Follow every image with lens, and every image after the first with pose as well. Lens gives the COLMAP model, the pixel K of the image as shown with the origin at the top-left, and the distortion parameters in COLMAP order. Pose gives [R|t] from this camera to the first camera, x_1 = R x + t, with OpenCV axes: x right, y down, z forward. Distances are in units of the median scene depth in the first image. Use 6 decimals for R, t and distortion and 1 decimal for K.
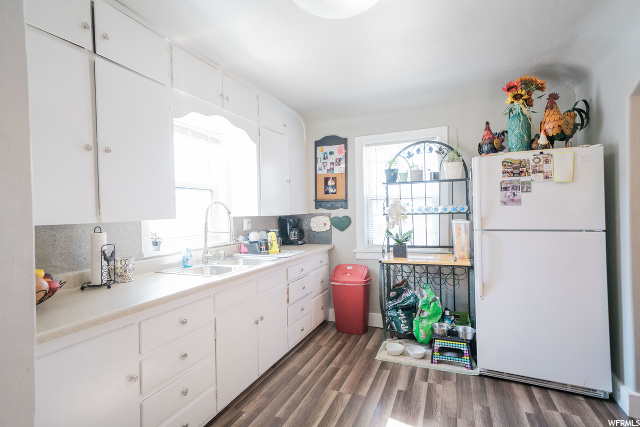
lens RADIAL K [[311.1, 0, 318.0], [0, 311.1, 211.0], [0, 0, 1]] dist [0.018867, 0.002423]
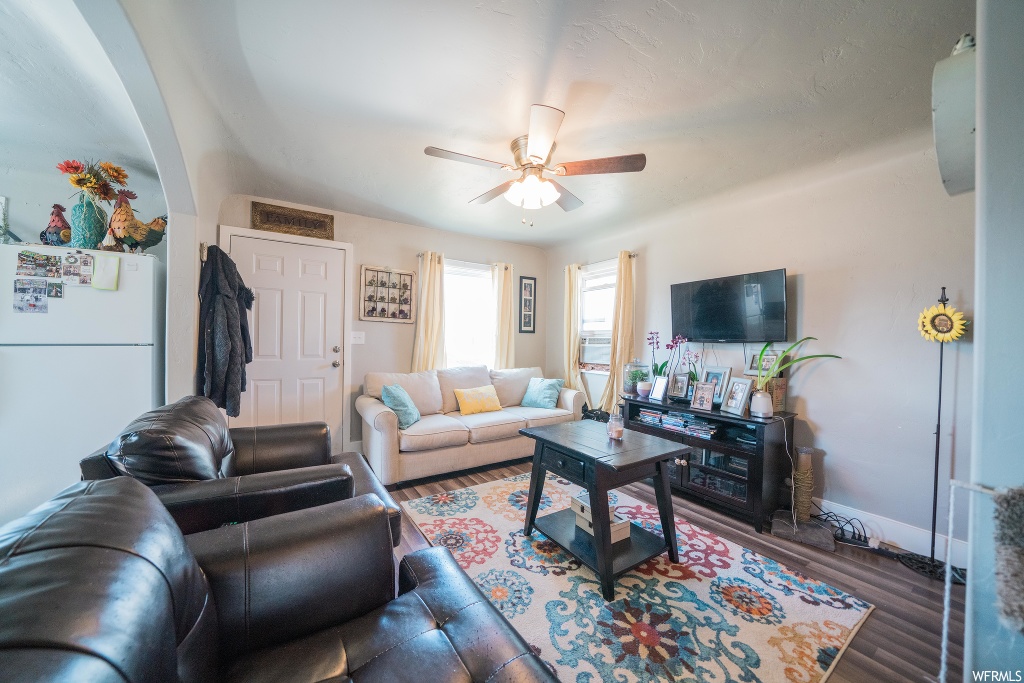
lens RADIAL K [[353.2, 0, 501.2], [0, 353.2, 342.9], [0, 0, 1]] dist [-0.015829, 0.000241]
pose [[0.564654, 0.017152, 0.825149, 0.481085], [-0.020815, 0.999762, -0.006537, 0.032250], [-0.825065, -0.013484, 0.564877, -0.362473]]
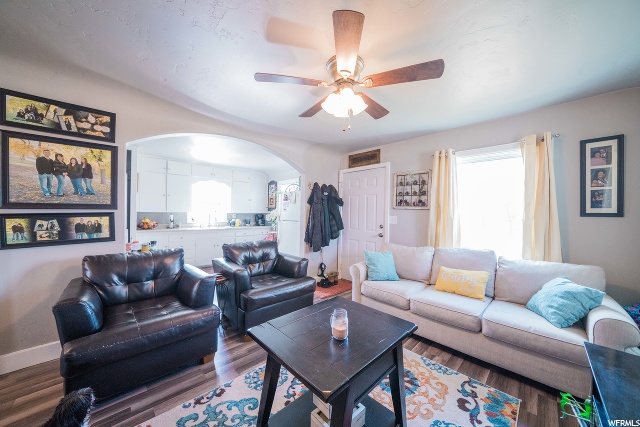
lens RADIAL K [[220.7, 0, 316.8], [0, 220.7, 214.6], [0, 0, 1]] dist [-0.015829, 0.000241]
pose [[0.923096, 0.031721, -0.383260, 1.277051], [-0.030179, 0.999494, 0.010037, -0.011261], [0.383385, 0.002302, 0.923586, -0.537180]]
